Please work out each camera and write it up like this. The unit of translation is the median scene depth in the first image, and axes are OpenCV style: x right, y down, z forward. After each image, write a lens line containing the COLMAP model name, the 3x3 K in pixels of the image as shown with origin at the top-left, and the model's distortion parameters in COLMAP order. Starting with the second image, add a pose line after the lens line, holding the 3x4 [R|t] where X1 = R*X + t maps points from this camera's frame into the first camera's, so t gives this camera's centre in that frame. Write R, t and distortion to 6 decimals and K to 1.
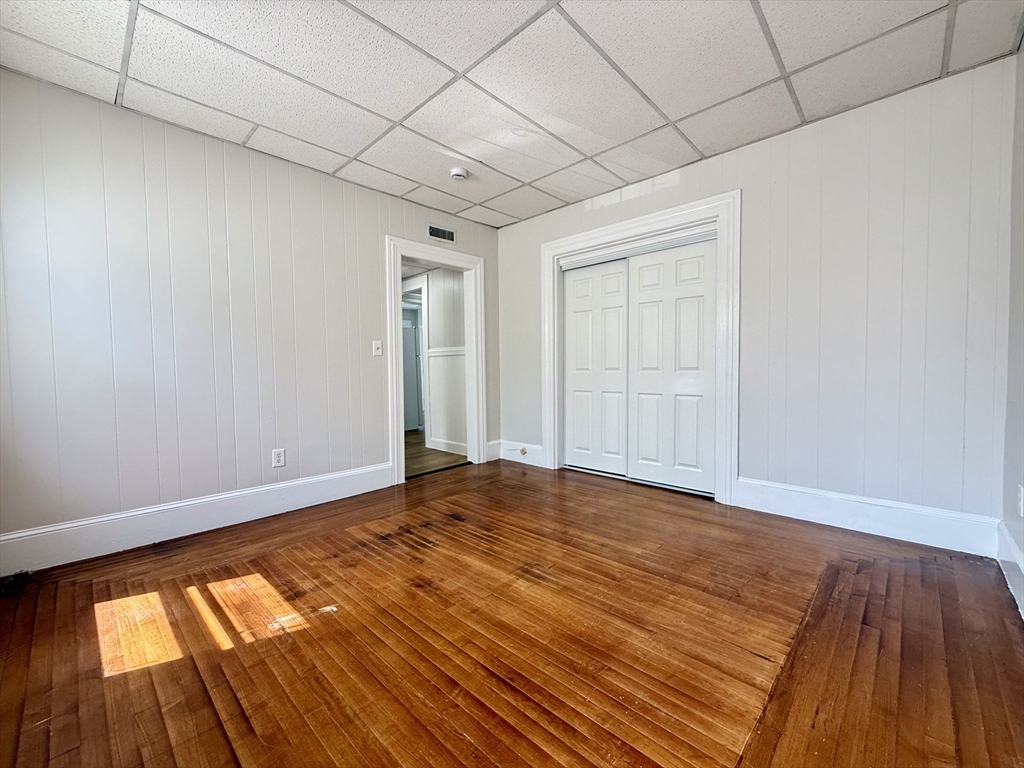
lens RADIAL K [[413.3, 0, 514.2], [0, 413.3, 387.6], [0, 0, 1]] dist [-0.001269, 0.000448]
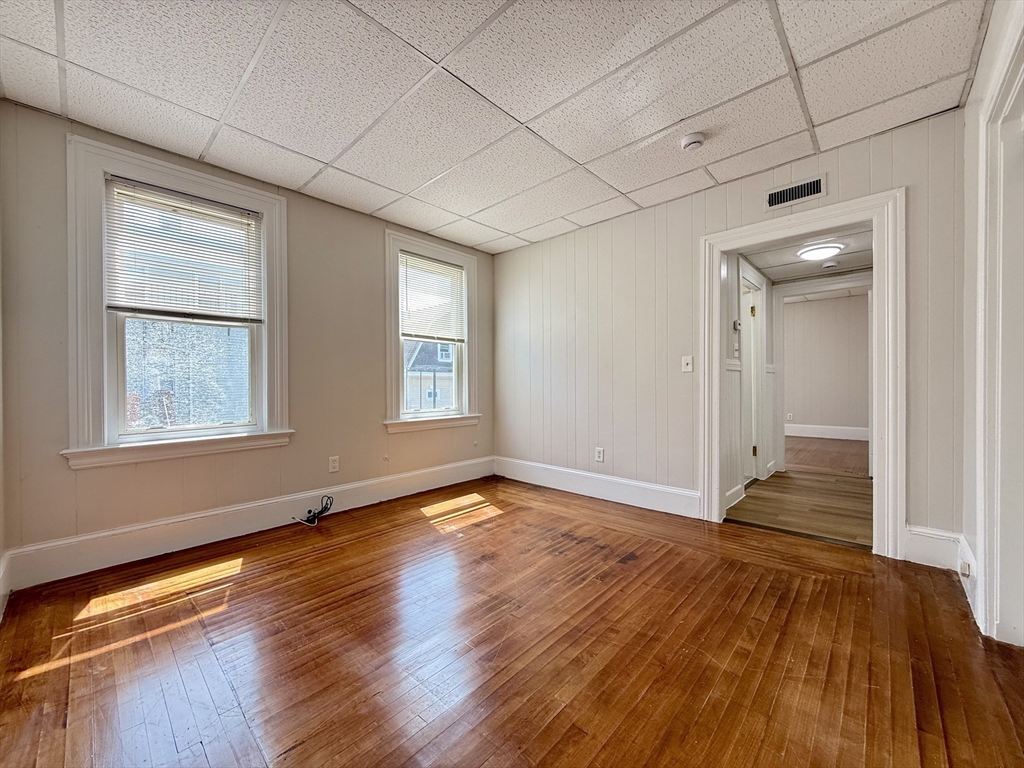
lens RADIAL K [[413.3, 0, 505.2], [0, 413.3, 387.4], [0, 0, 1]] dist [-0.001269, 0.000448]
pose [[-0.014427, 0.024537, -0.999595, 0.850890], [-0.038380, 0.998949, 0.025075, -0.071410], [0.999159, 0.038726, -0.013470, 0.854279]]
